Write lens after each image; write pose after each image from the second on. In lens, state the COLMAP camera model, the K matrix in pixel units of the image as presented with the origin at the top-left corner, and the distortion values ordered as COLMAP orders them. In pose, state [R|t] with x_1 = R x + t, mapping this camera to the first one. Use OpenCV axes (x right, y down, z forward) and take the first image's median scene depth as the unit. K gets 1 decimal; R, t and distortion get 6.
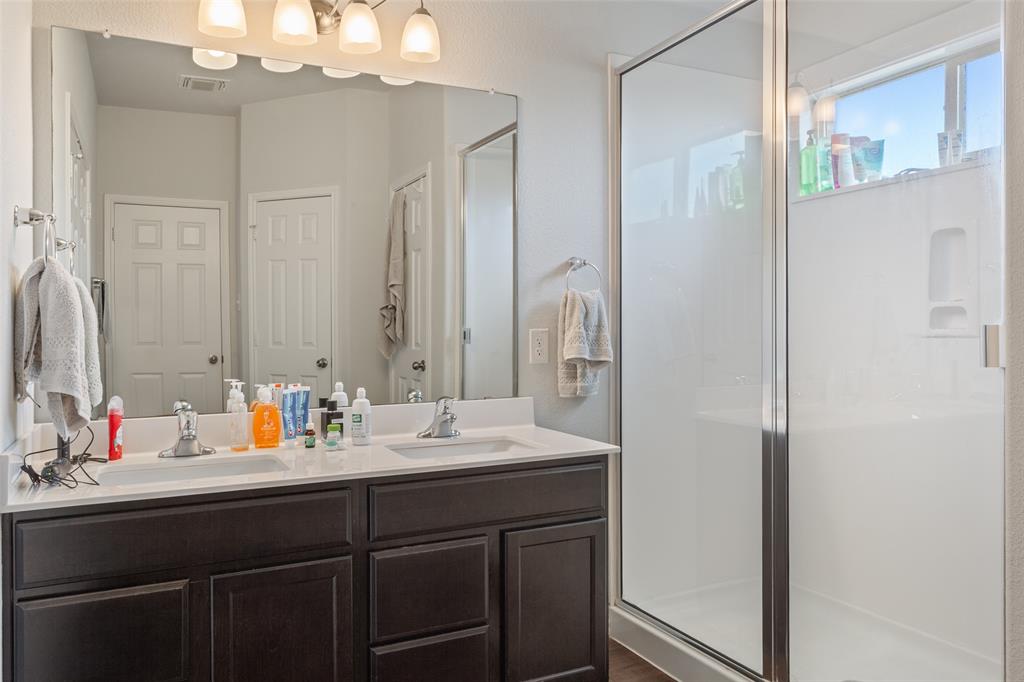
lens RADIAL K [[739.0, 0, 512.0], [0, 739.0, 341.0], [0, 0, 1]] dist [0.002804, 0.000622]
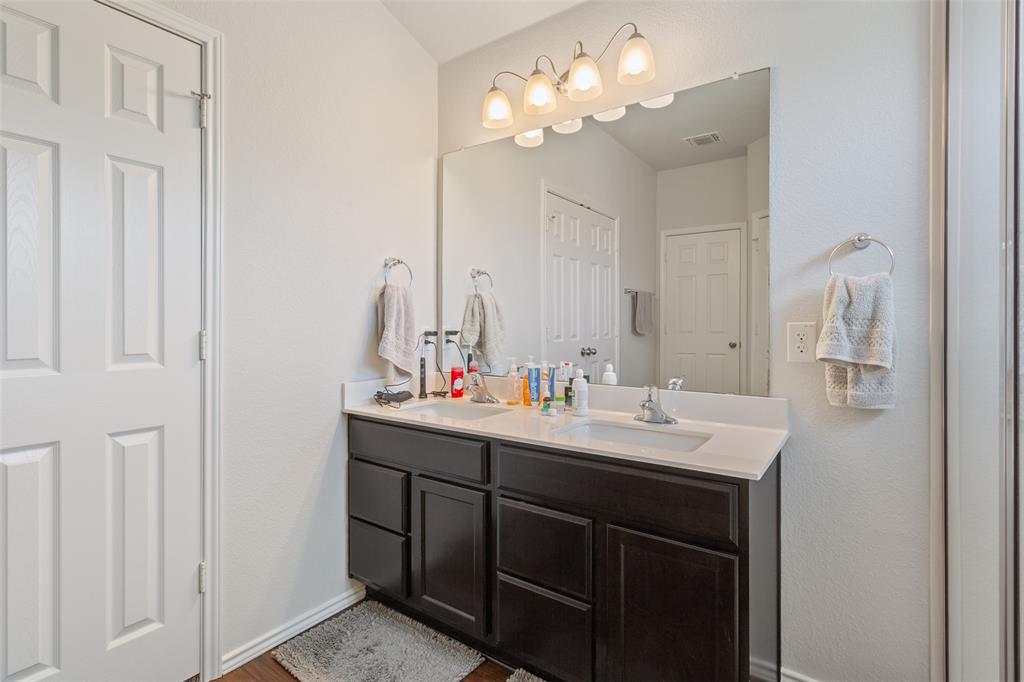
lens RADIAL K [[522.9, 0, 510.2], [0, 522.9, 325.9], [0, 0, 1]] dist [0.034901, 0.000024]
pose [[0.457917, 0.009672, -0.888942, 0.439345], [-0.015593, 0.999874, 0.002846, -0.008869], [0.888858, 0.012558, 0.458010, 0.416694]]
